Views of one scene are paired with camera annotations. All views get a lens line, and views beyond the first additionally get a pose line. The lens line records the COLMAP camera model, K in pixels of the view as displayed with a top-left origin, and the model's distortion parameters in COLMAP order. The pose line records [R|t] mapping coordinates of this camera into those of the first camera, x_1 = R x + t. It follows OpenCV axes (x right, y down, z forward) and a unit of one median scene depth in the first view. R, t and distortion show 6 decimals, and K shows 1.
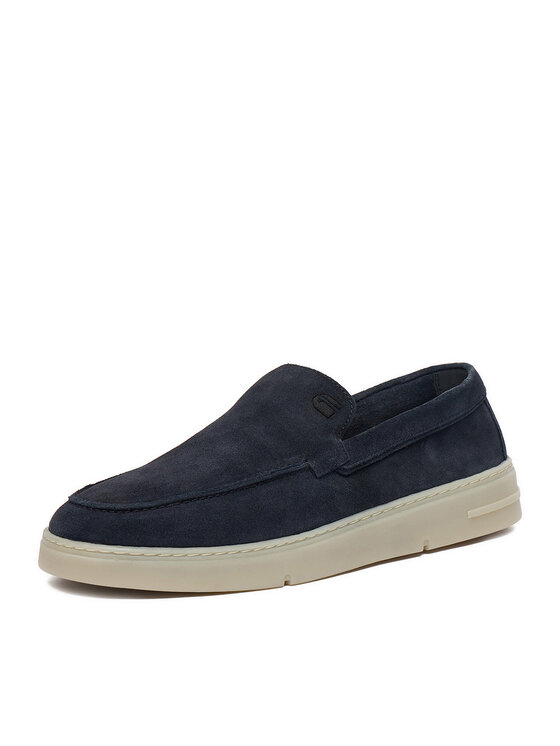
lens RADIAL K [[1777.2, 0, 279.9], [0, 1777.2, 372.9], [0, 0, 1]] dist [0.030117, 0.000000]
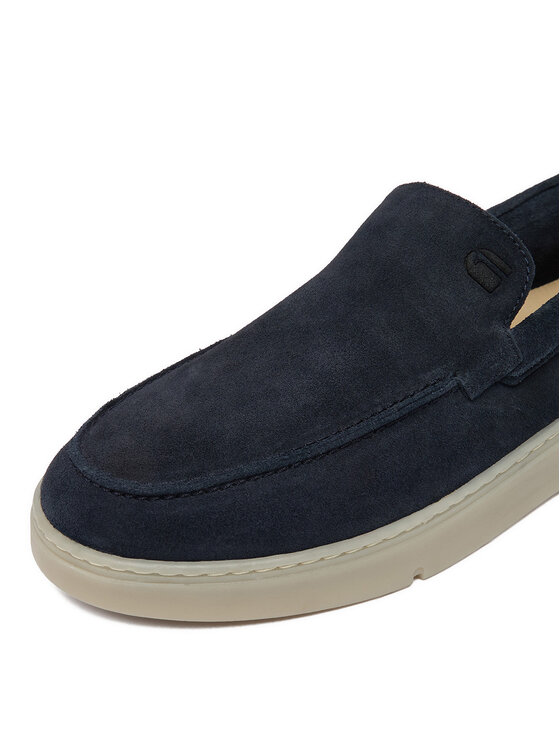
lens RADIAL K [[907.8, 0, 281.4], [0, 907.8, 372.9], [0, 0, 1]] dist [-0.005786, 0.000000]
pose [[0.996102, 0.026316, -0.084189, -0.018619], [0.007854, 0.924205, 0.381815, -0.072147], [0.087856, -0.380988, 0.920396, 0.707660]]
